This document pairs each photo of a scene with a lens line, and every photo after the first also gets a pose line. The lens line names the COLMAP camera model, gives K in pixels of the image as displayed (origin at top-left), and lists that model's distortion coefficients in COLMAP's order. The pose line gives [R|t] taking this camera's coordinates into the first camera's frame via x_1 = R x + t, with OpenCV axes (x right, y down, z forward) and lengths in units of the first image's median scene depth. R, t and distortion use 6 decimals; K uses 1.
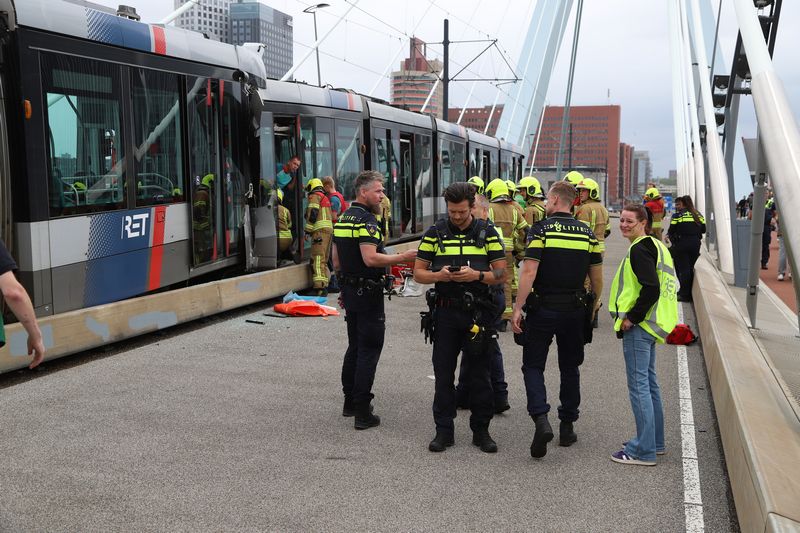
lens RADIAL K [[1120.8, 0, 402.4], [0, 1120.8, 269.2], [0, 0, 1]] dist [0.123084, 0.029378]
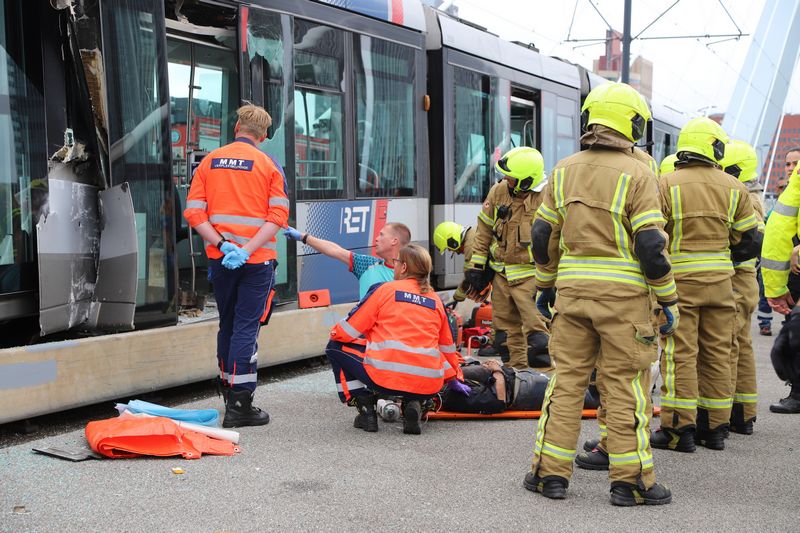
lens RADIAL K [[1321.9, 0, 402.1], [0, 1321.9, 267.6], [0, 0, 1]] dist [0.230254, 0.058471]
pose [[0.988745, 0.012712, -0.149073, 0.044450], [-0.018512, 0.999122, -0.037586, -0.004963], [0.148464, 0.039923, 0.988112, 0.350642]]
